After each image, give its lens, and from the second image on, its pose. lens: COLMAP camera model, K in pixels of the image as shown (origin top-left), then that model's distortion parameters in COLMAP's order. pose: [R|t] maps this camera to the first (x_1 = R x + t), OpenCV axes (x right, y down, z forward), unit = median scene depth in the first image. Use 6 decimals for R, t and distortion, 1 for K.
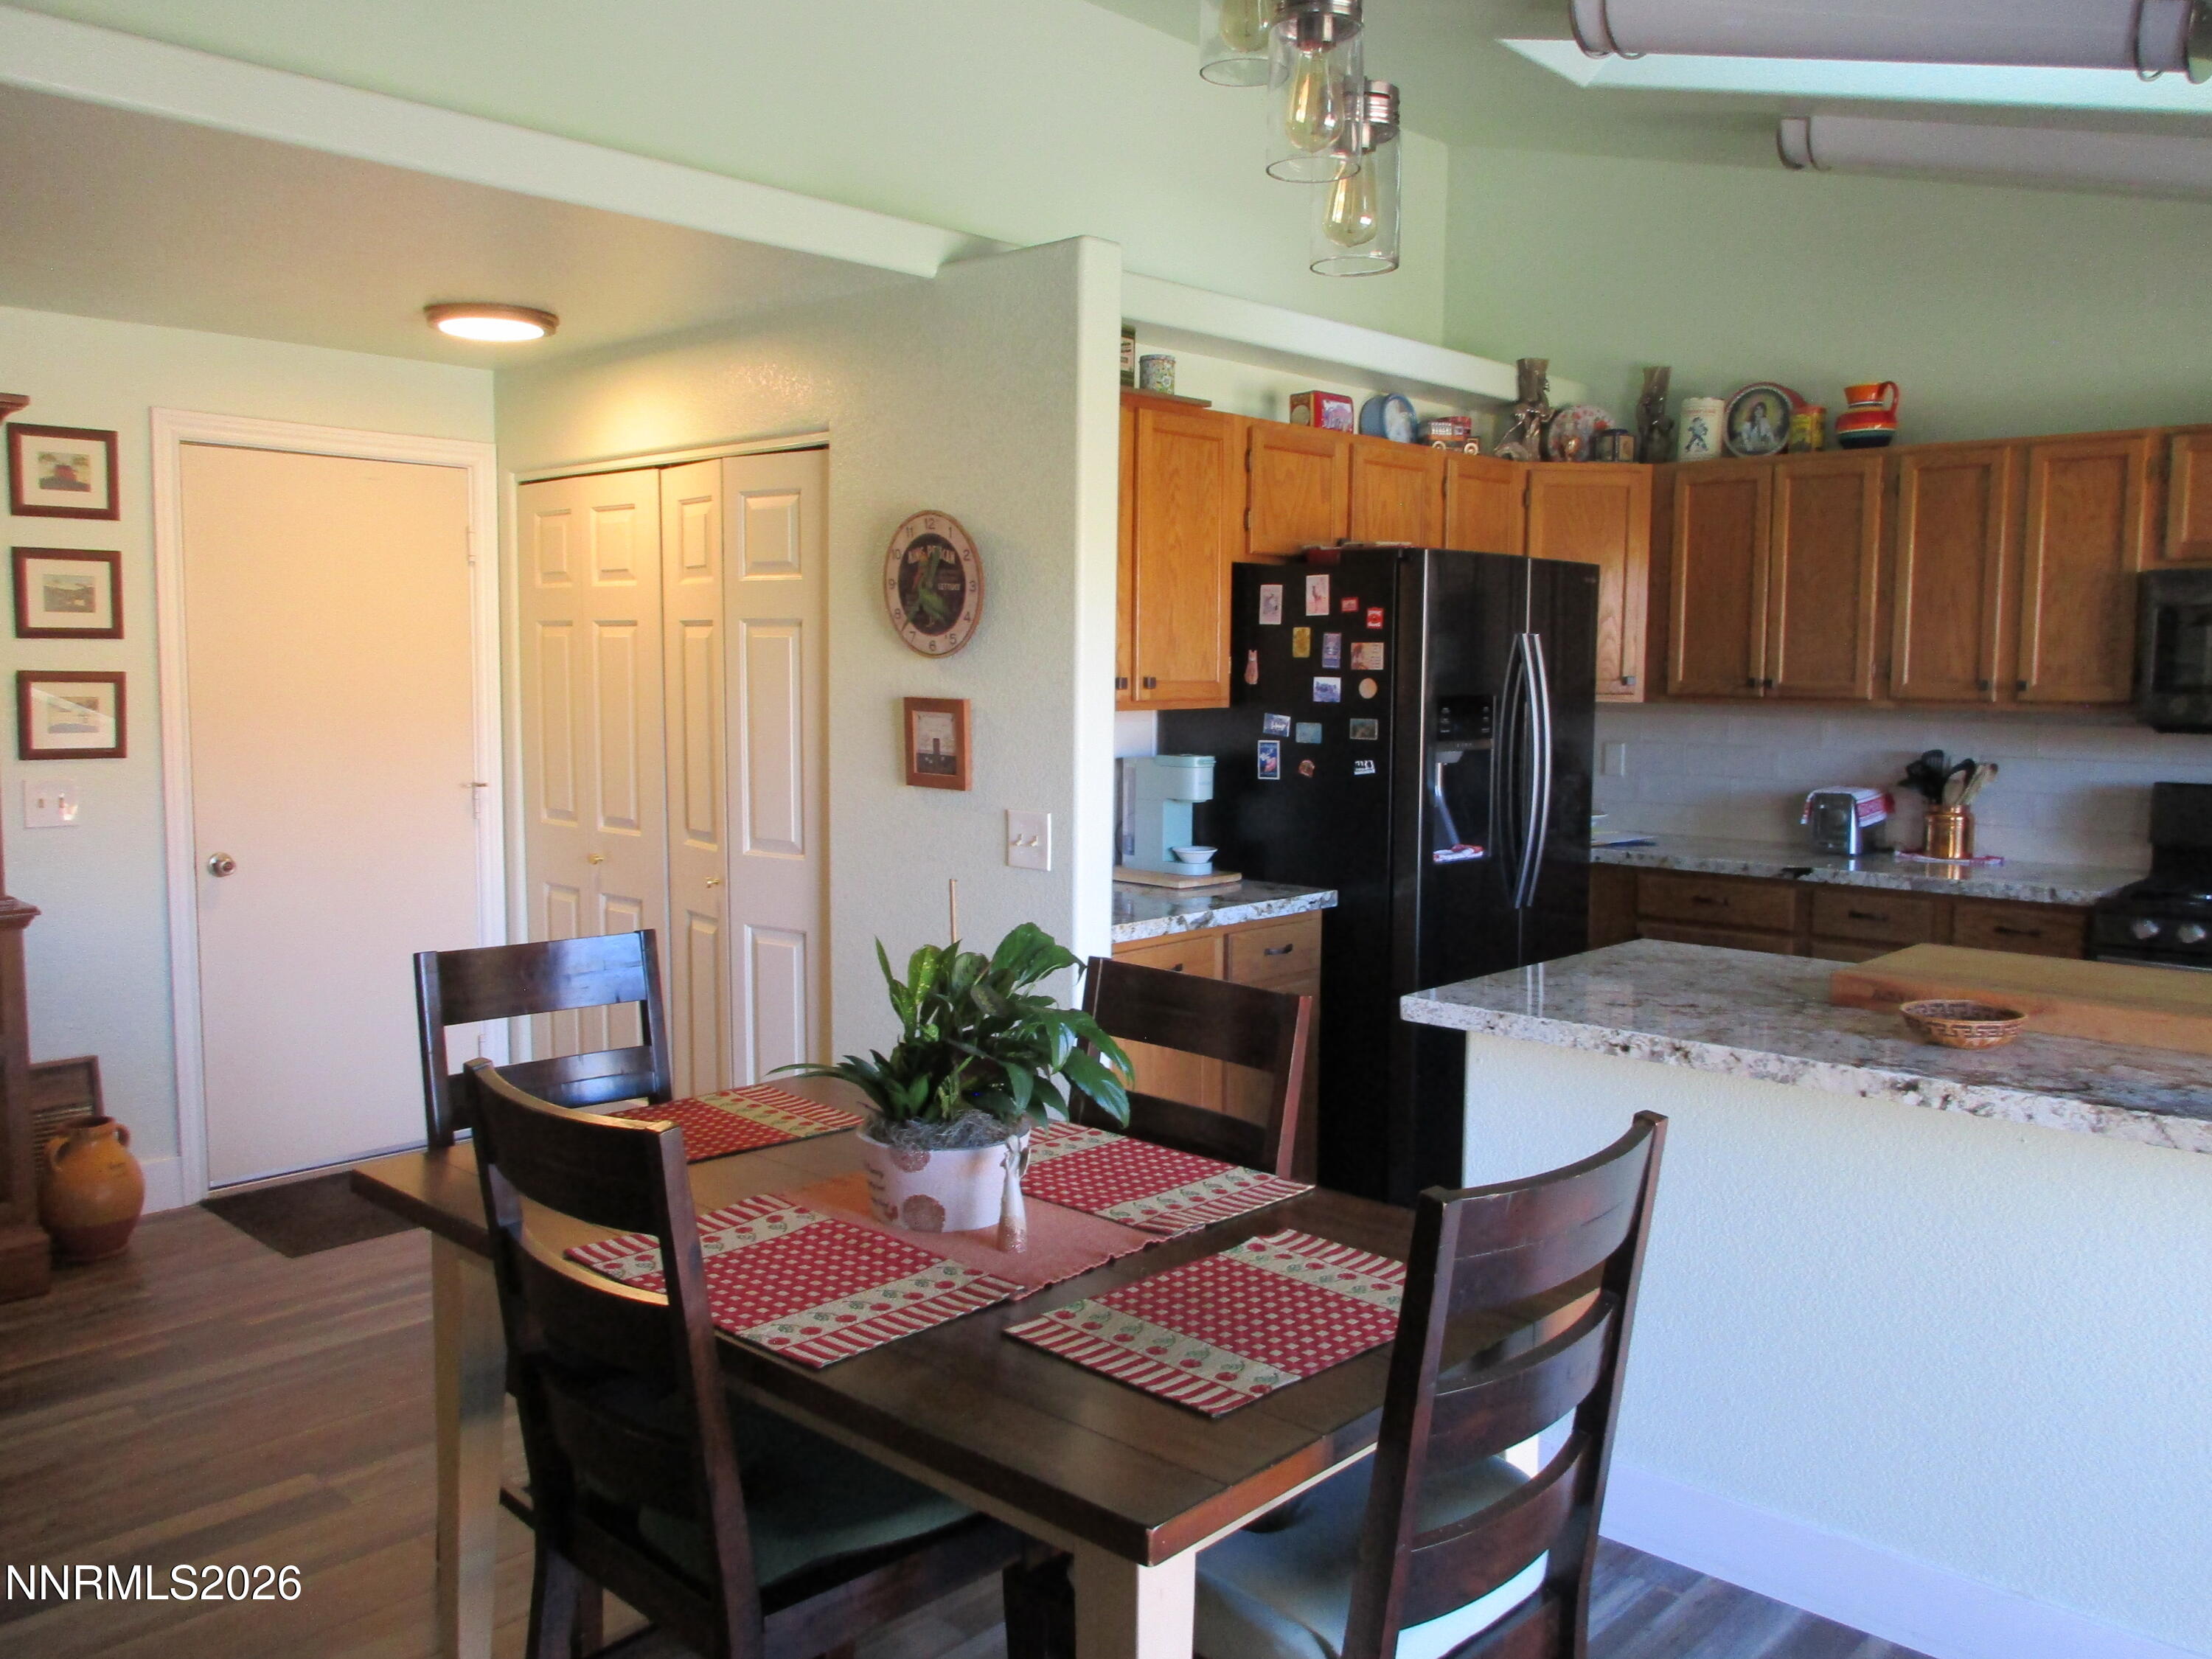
lens RADIAL K [[1782.4, 0, 1061.5], [0, 1782.4, 819.3], [0, 0, 1]] dist [-0.014452, 0.005655]
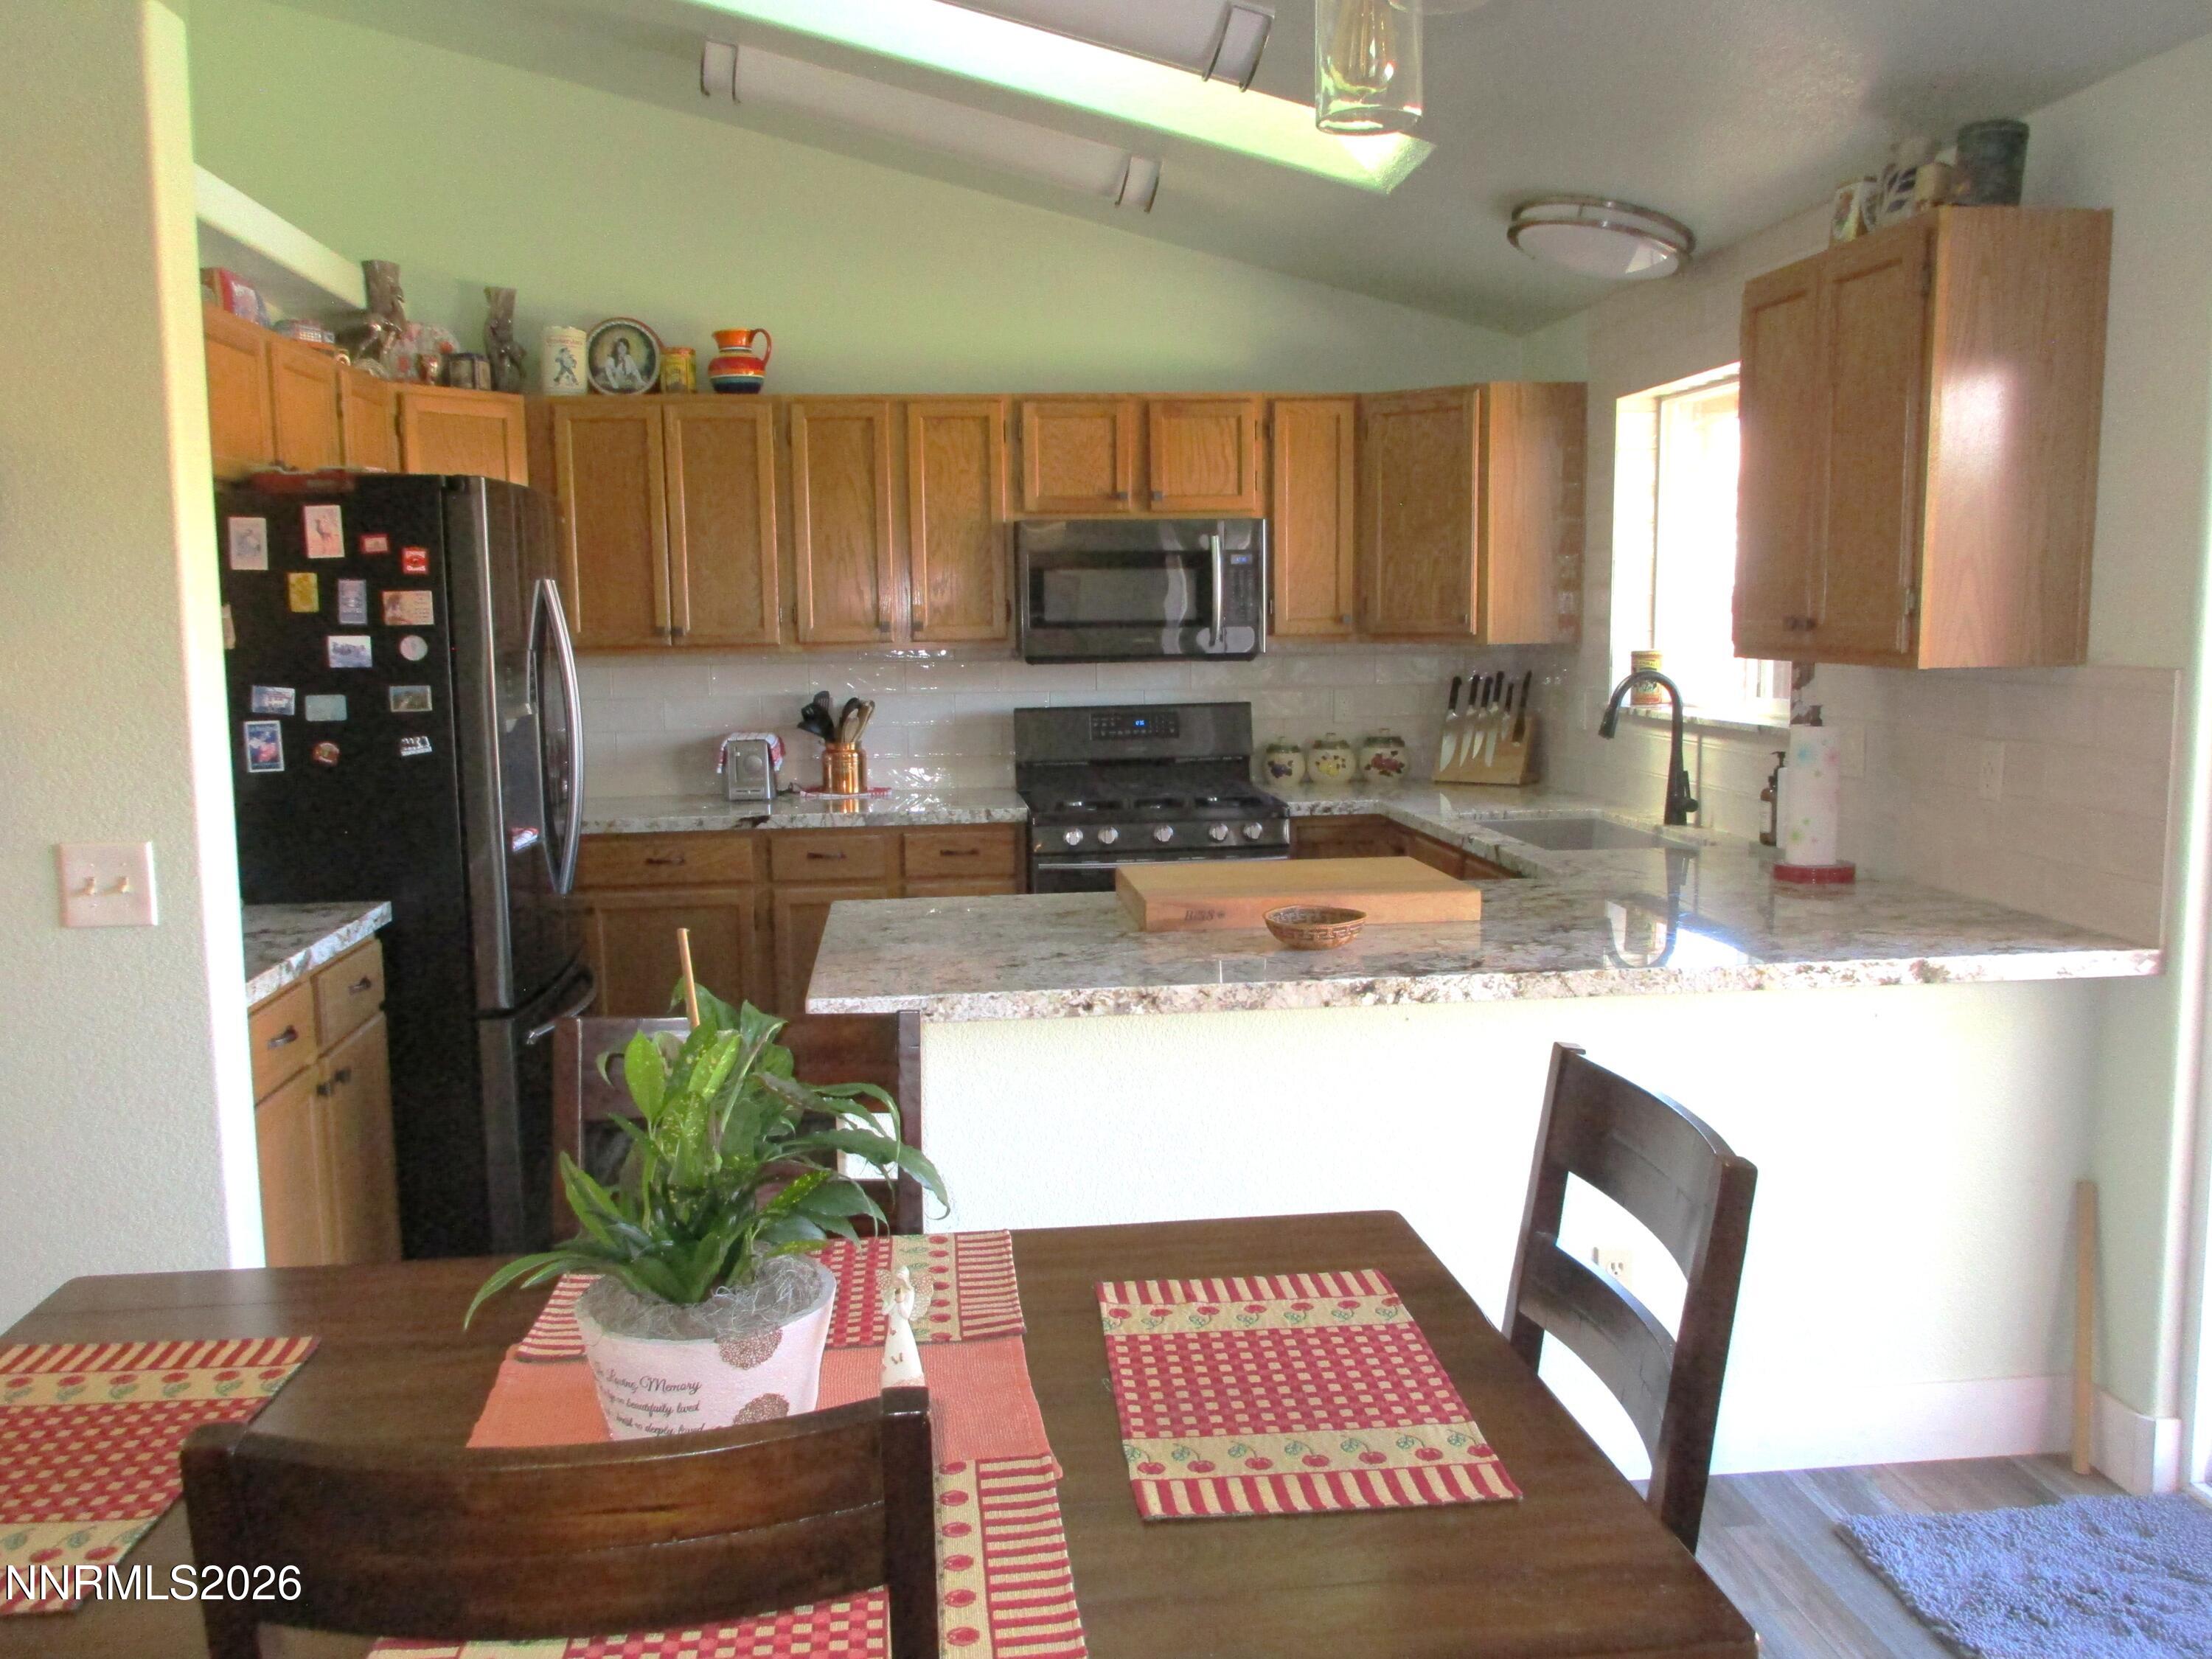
lens RADIAL K [[1793.2, 0, 1085.3], [0, 1793.2, 823.8], [0, 0, 1]] dist [-0.000006, 0.005632]
pose [[0.645180, -0.107272, 0.756463, -0.257509], [0.087810, 0.993945, 0.066056, -0.021090], [-0.758968, 0.023807, 0.650692, 0.238118]]
